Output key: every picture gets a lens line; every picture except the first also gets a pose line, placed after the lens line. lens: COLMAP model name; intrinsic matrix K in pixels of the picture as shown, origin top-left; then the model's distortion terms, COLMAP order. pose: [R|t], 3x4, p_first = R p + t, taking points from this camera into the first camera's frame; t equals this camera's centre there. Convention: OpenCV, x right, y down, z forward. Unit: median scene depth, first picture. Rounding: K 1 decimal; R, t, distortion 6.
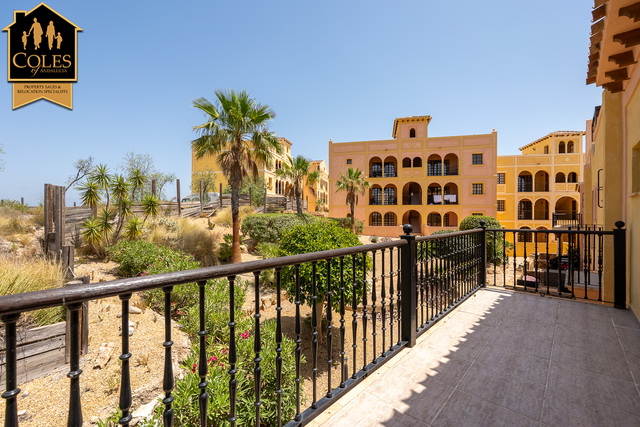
lens RADIAL K [[268.6, 0, 317.8], [0, 268.6, 215.3], [0, 0, 1]] dist [-0.002920, -0.000499]
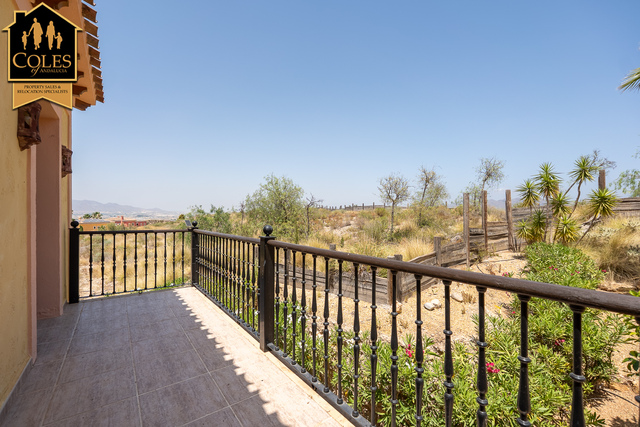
lens RADIAL K [[268.6, 0, 317.8], [0, 268.6, 215.3], [0, 0, 1]] dist [-0.002920, -0.000499]
pose [[-0.157678, -0.003016, -0.987486, 1.144283], [0.000719, 0.999995, -0.003170, 0.003212], [0.987490, -0.001210, -0.157675, 1.204318]]
